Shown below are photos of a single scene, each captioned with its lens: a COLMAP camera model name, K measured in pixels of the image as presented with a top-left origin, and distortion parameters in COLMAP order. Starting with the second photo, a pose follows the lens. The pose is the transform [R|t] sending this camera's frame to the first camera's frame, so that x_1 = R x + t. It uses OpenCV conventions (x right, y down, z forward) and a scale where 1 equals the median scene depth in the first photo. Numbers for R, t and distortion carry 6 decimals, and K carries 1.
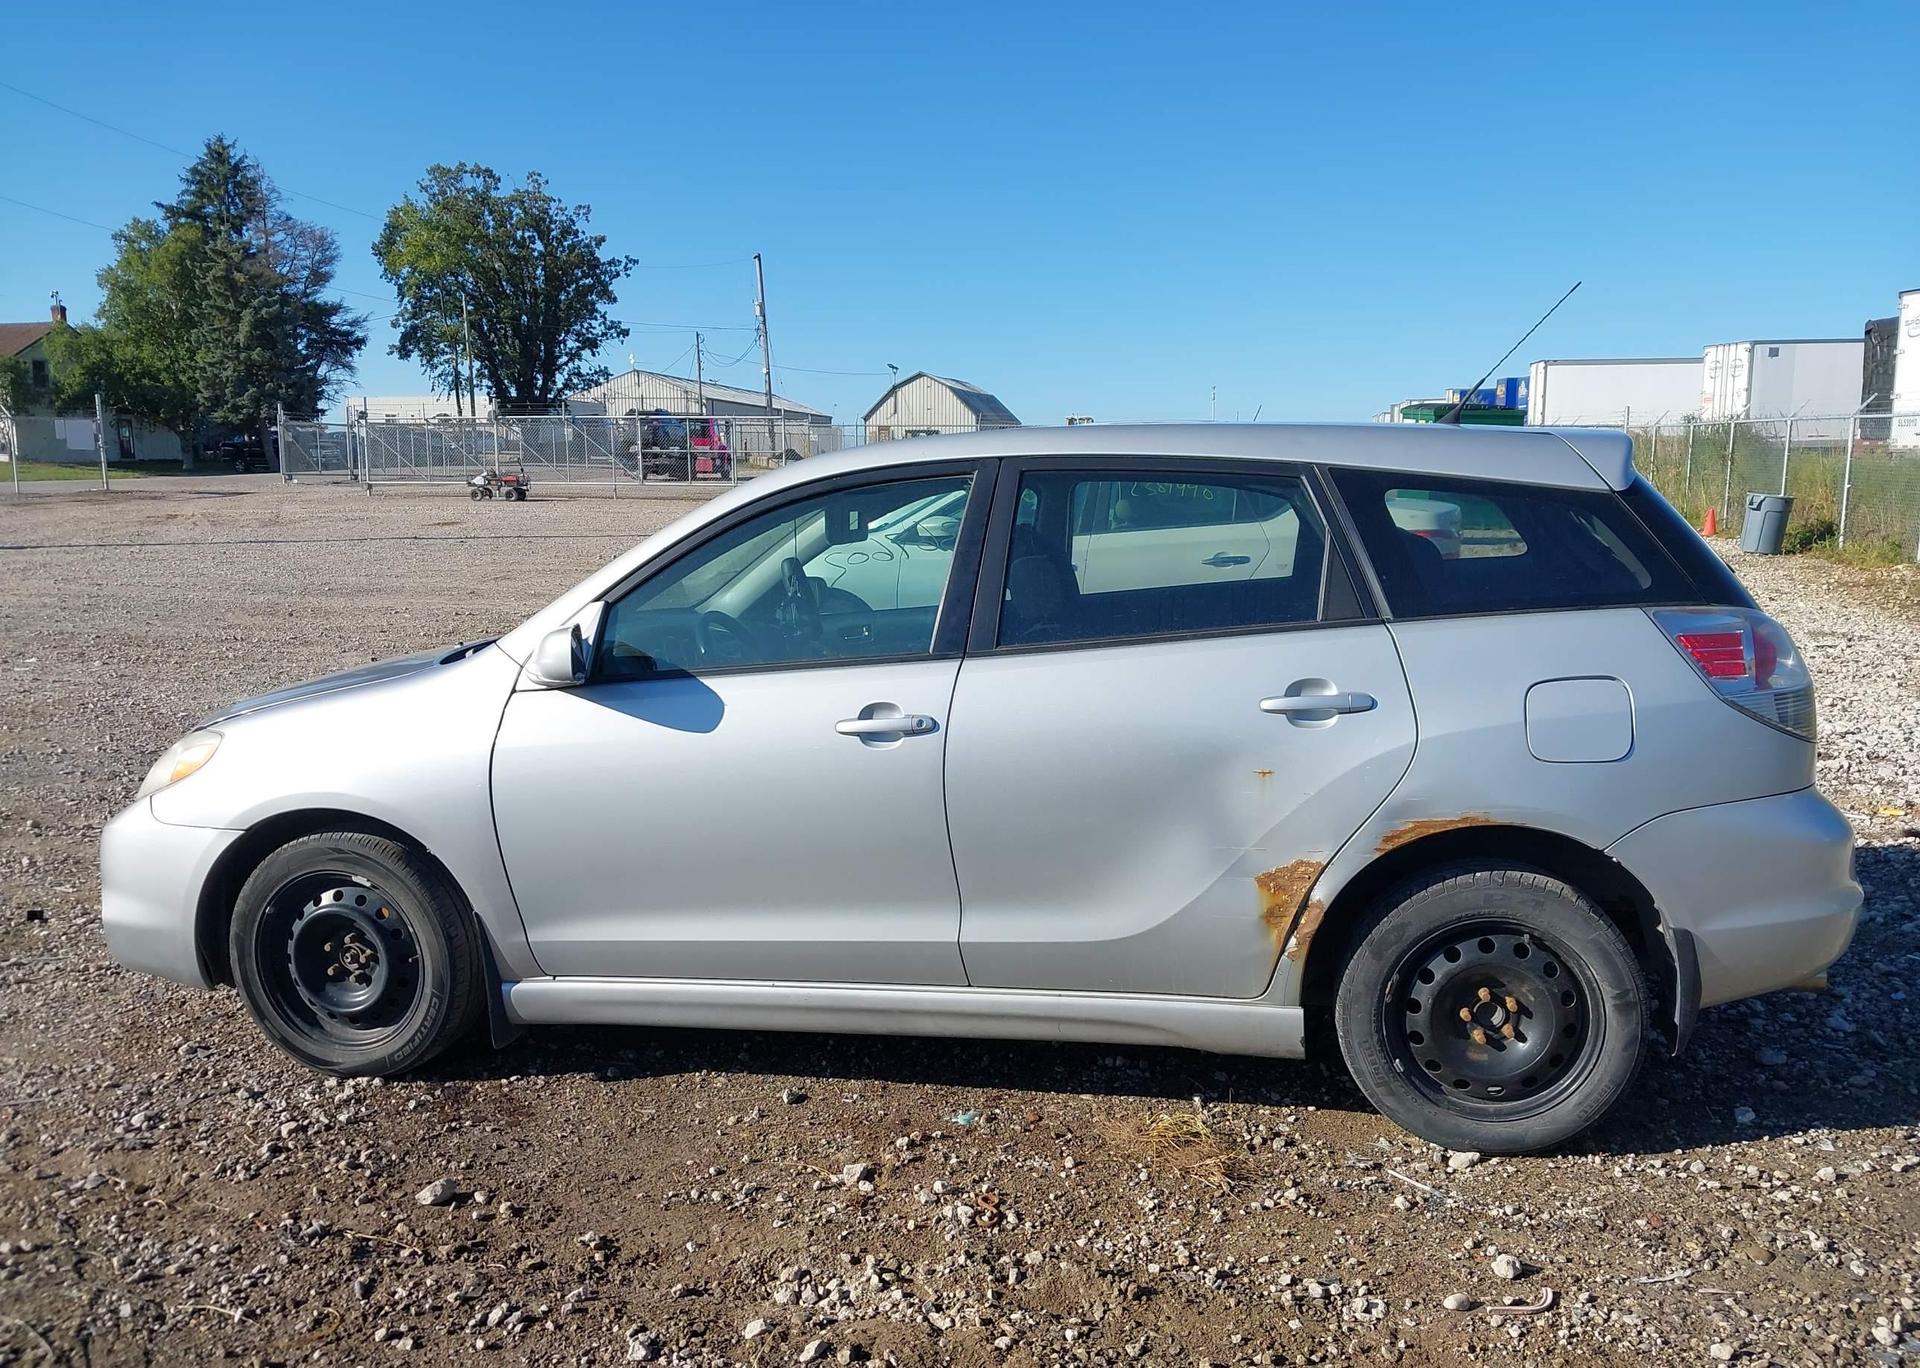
lens RADIAL K [[1535.5, 0, 945.9], [0, 1535.5, 680.8], [0, 0, 1]] dist [-0.001848, 0.004949]
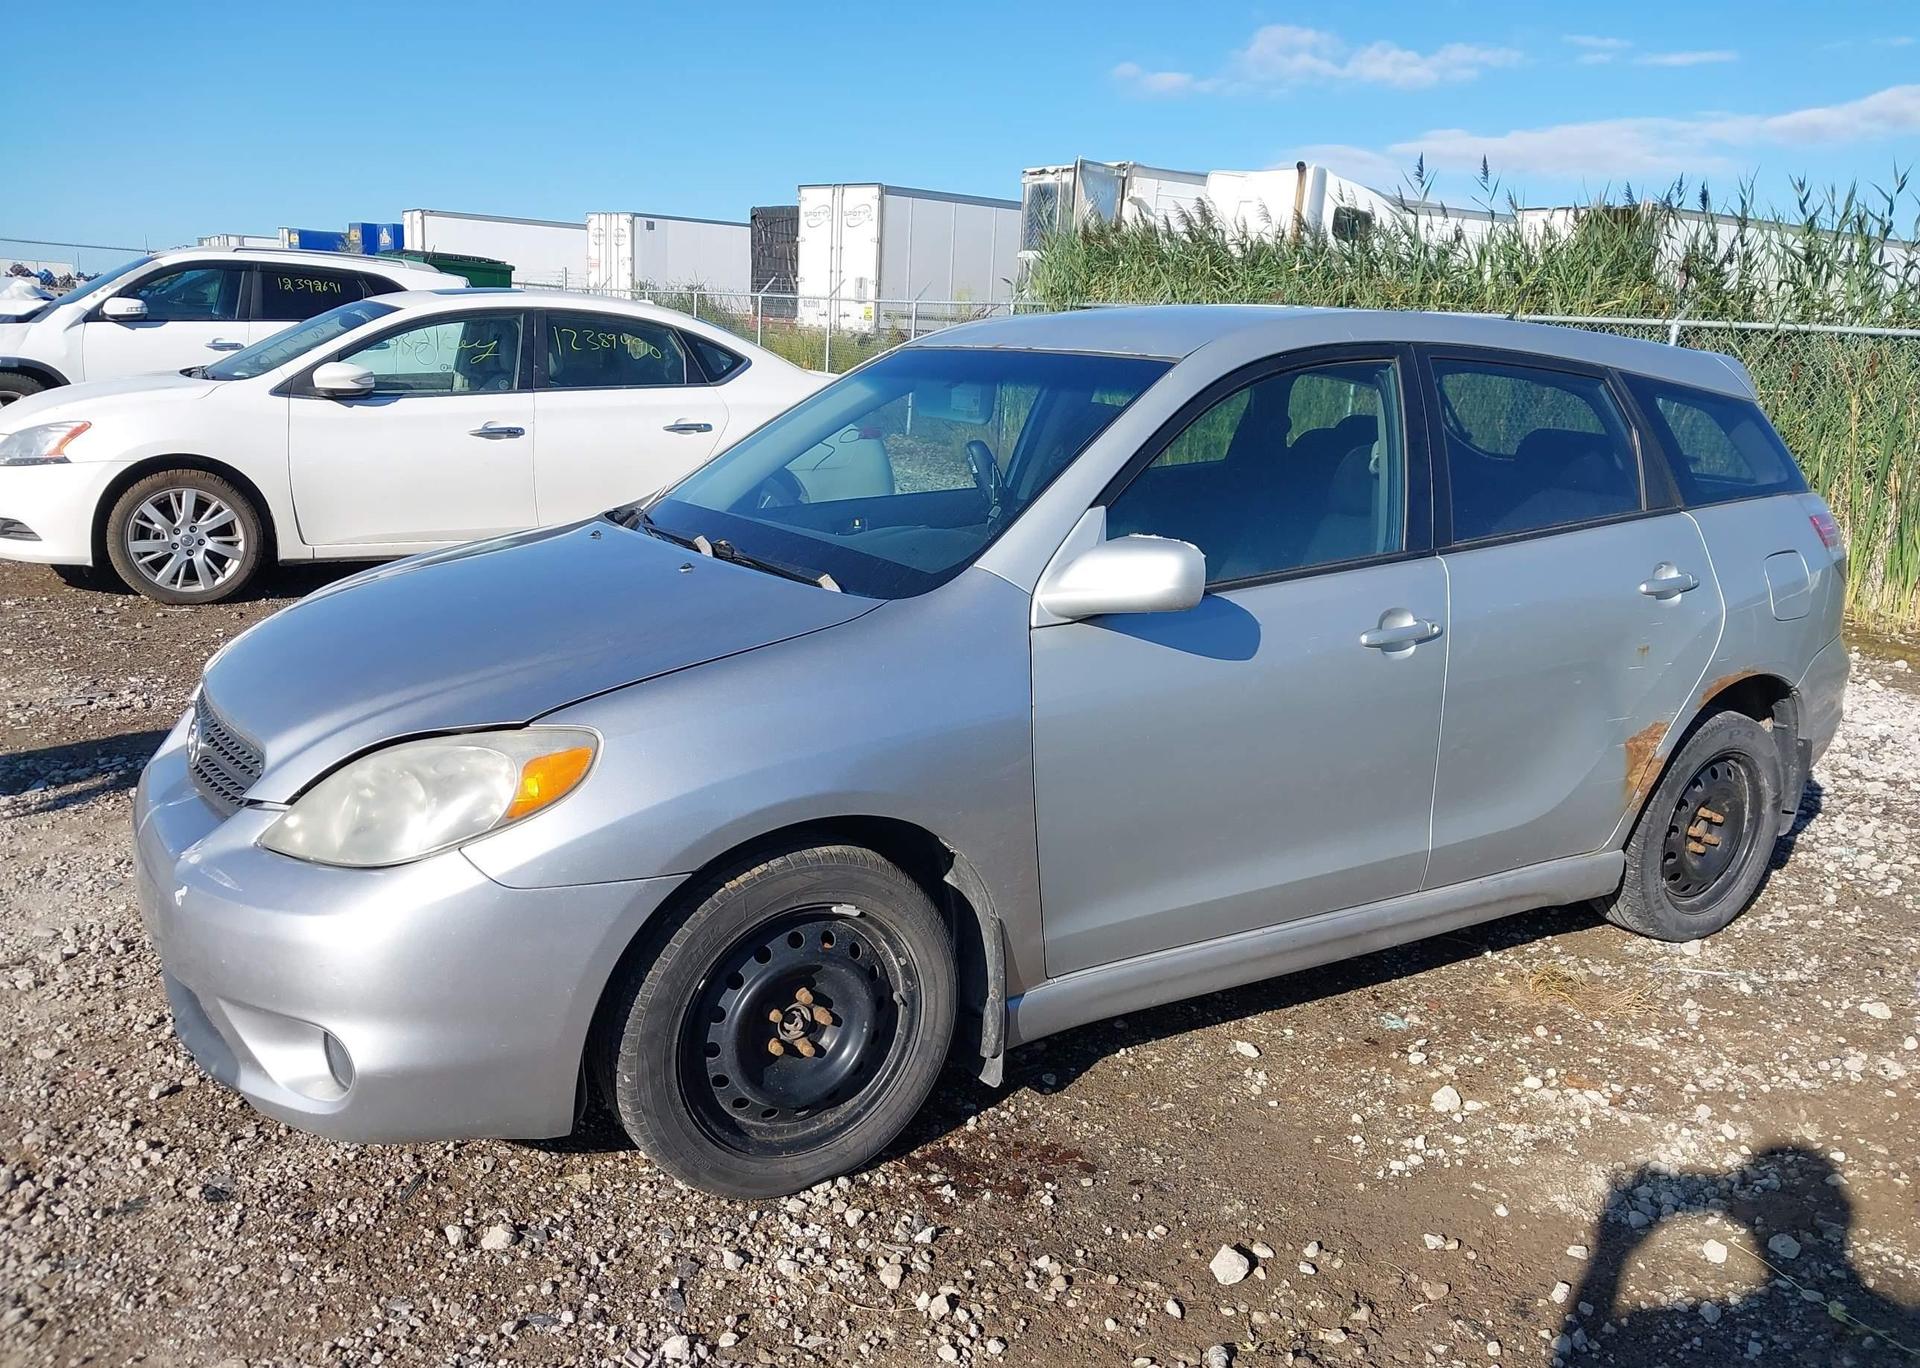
lens RADIAL K [[1535.5, 0, 952.4], [0, 1535.5, 683.0], [0, 0, 1]] dist [-0.001848, 0.004949]
pose [[0.734904, -0.099020, 0.670903, -0.064408], [0.033805, 0.993402, 0.109589, -0.003818], [-0.677328, -0.057857, 0.733402, 0.036775]]
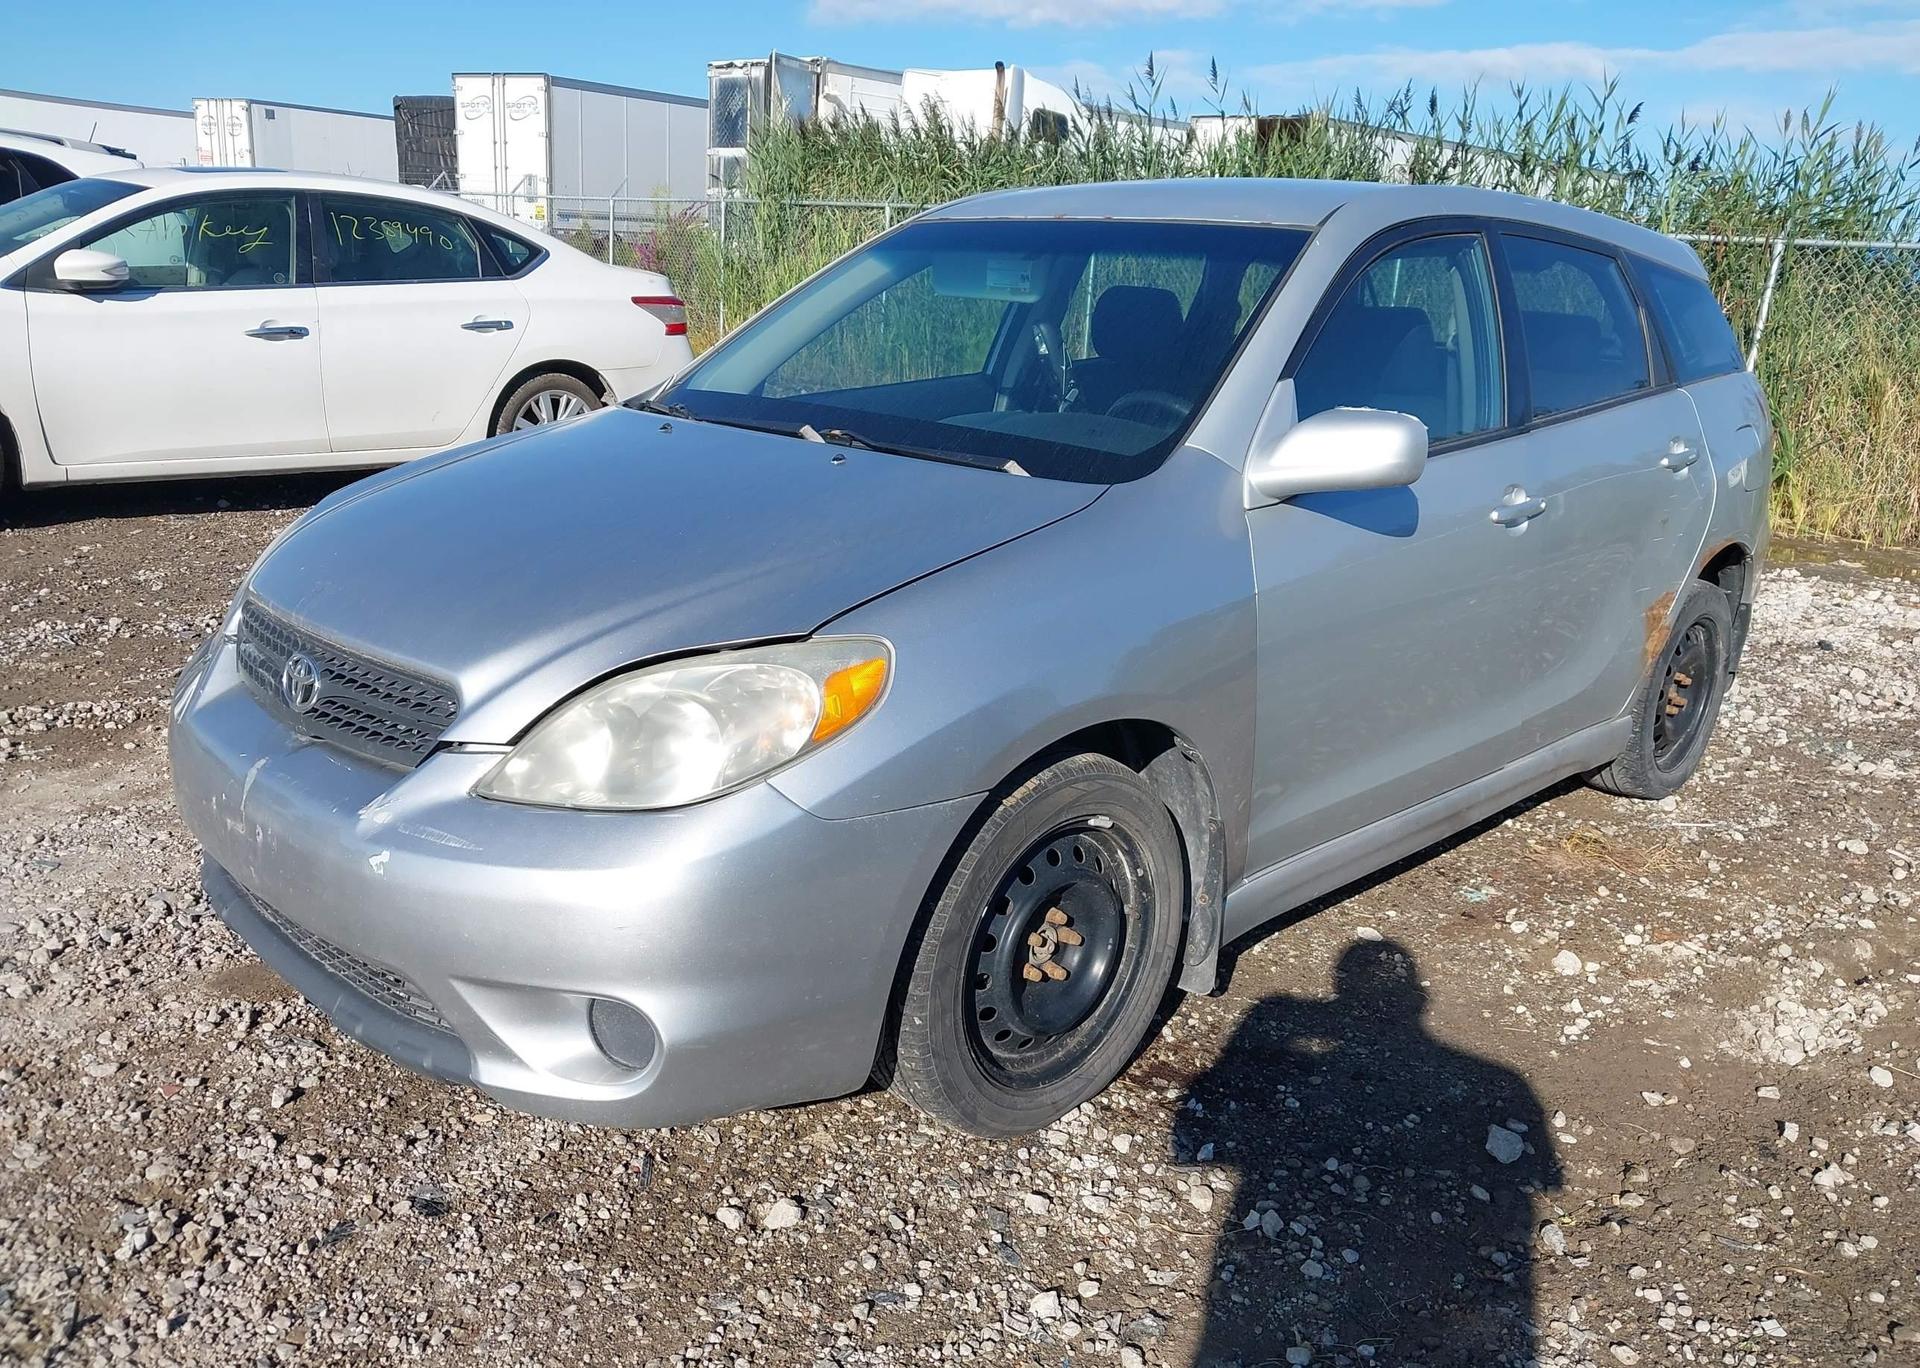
lens RADIAL K [[1535.5, 0, 954.3], [0, 1535.5, 688.6], [0, 0, 1]] dist [-0.001848, 0.004949]
pose [[0.564049, -0.176133, 0.806738, -0.074506], [0.052079, 0.982629, 0.178122, -0.003494], [-0.824097, -0.058456, 0.563424, 0.055205]]
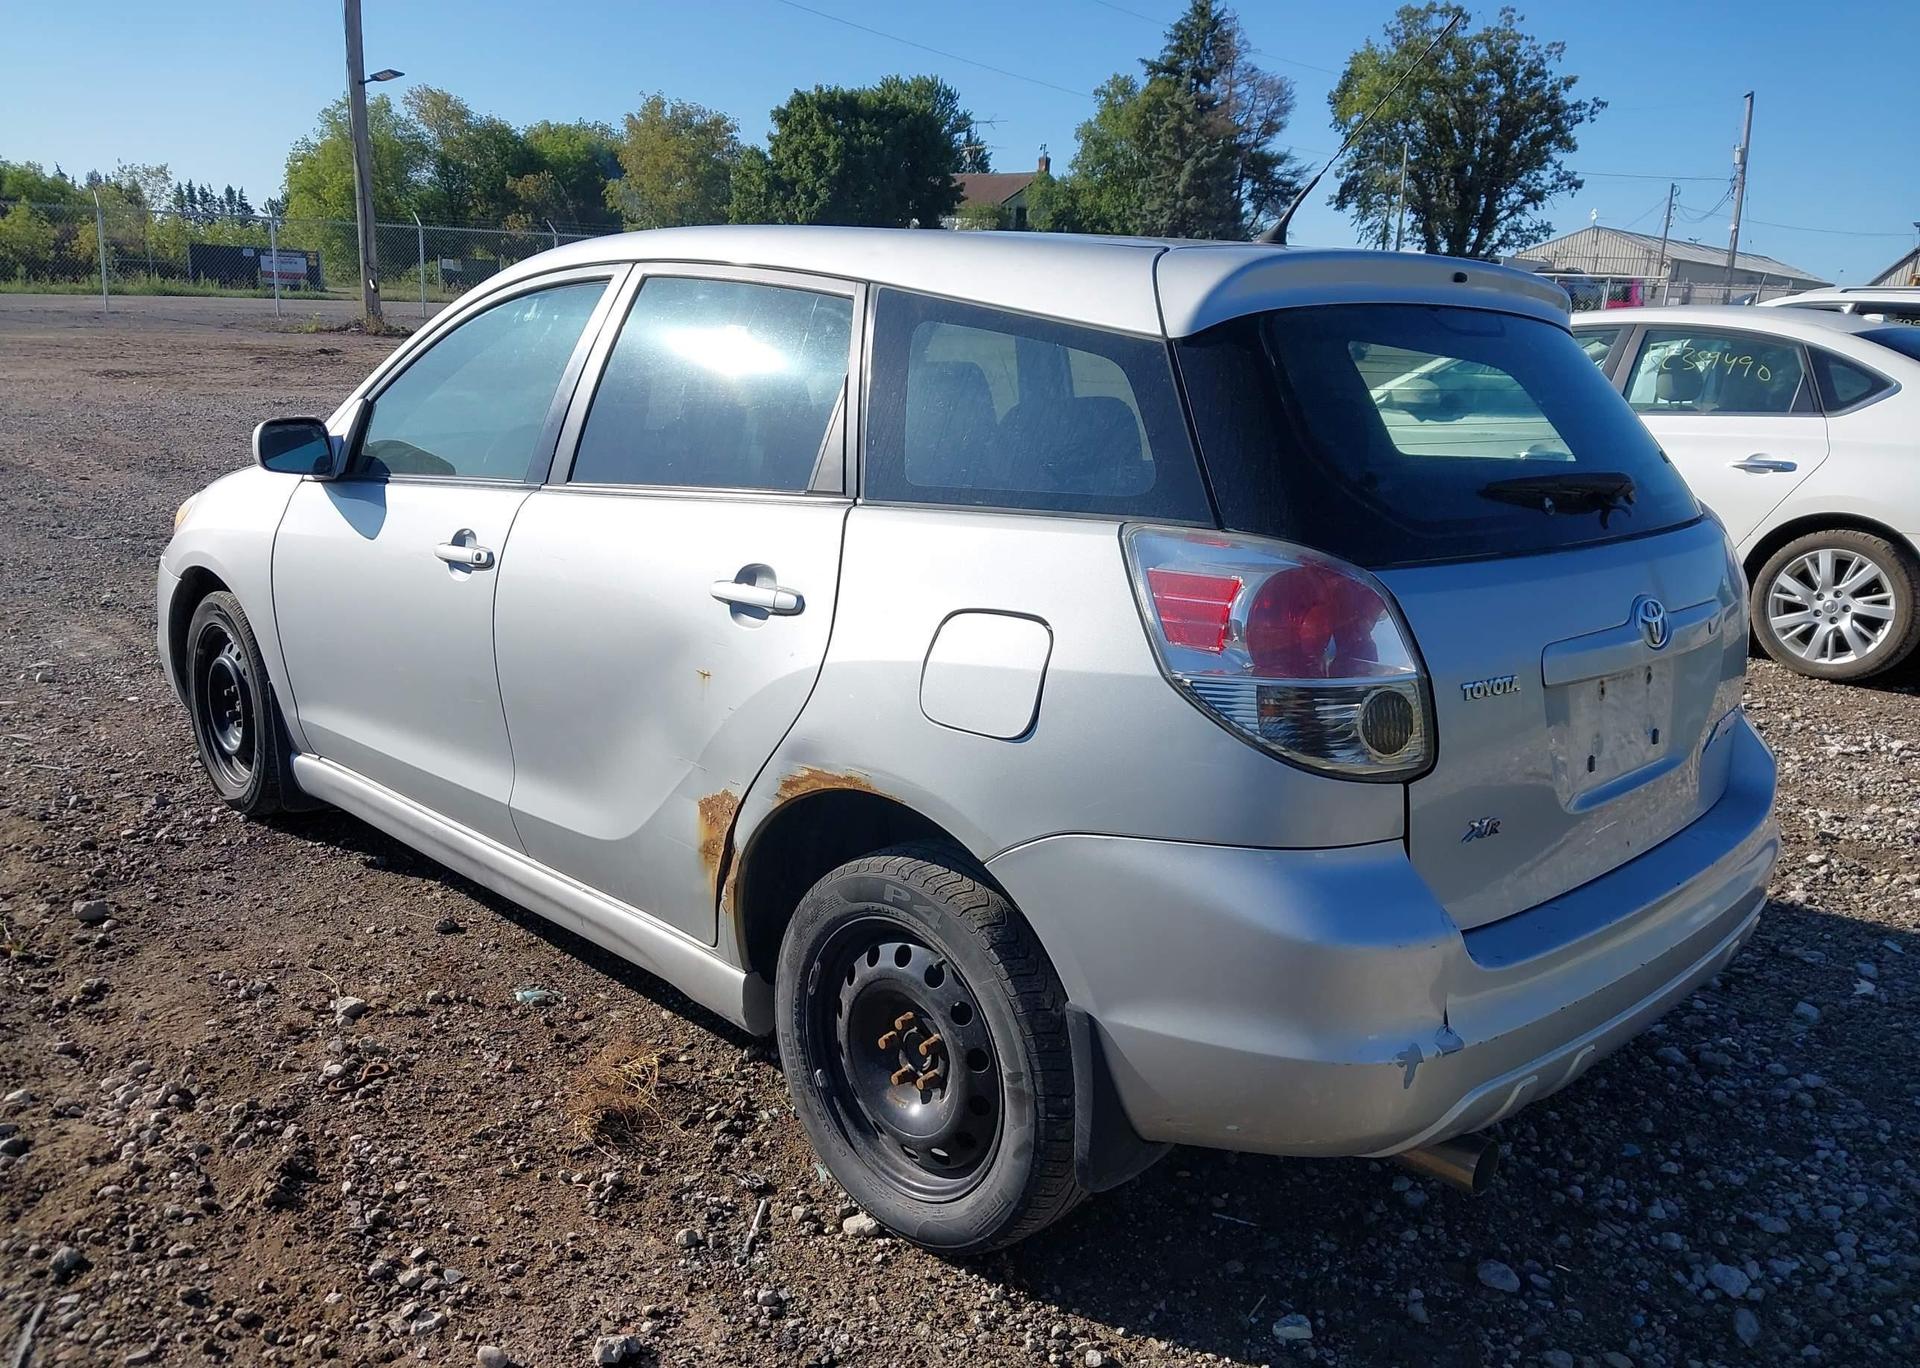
lens RADIAL K [[1535.5, 0, 949.6], [0, 1535.5, 681.8], [0, 0, 1]] dist [-0.001848, 0.004949]
pose [[0.823491, 0.177091, -0.538982, 0.052337], [-0.128420, 0.983560, 0.126956, -0.003699], [0.552604, -0.035331, 0.832695, 0.028955]]
